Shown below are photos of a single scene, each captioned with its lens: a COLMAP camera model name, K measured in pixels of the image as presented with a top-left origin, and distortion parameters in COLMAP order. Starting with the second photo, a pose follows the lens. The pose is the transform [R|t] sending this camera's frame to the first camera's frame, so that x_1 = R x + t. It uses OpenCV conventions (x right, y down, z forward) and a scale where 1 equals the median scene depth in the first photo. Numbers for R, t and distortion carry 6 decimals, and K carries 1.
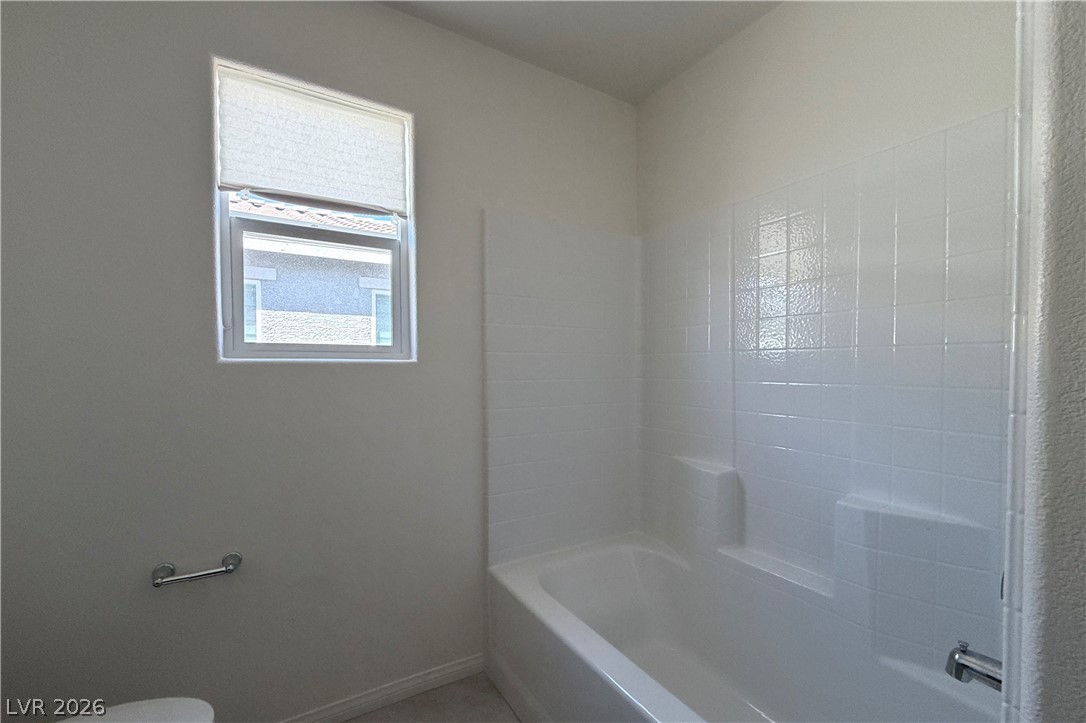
lens RADIAL K [[447.7, 0, 543.1], [0, 447.7, 374.6], [0, 0, 1]] dist [0.000420, 0.000067]
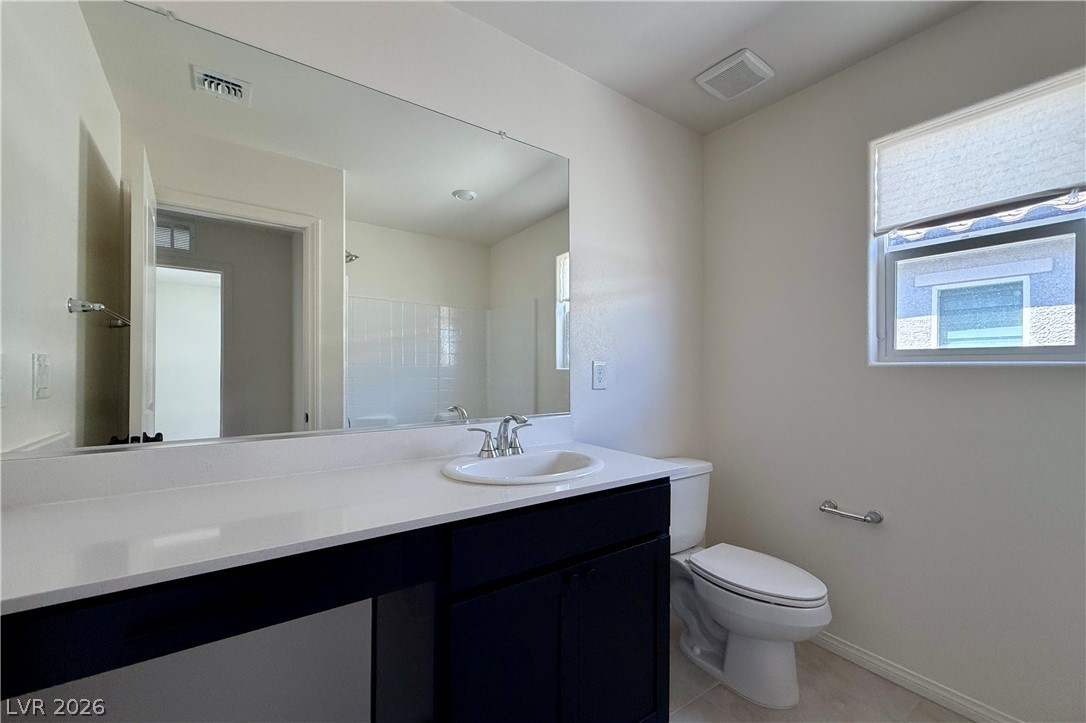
lens RADIAL K [[451.2, 0, 537.3], [0, 451.2, 360.8], [0, 0, 1]] dist [-0.000687, -0.000028]
pose [[0.061154, -0.017792, -0.997970, 0.539931], [-0.026688, 0.999454, -0.019454, 0.010740], [0.997771, 0.027824, 0.060646, -0.076470]]
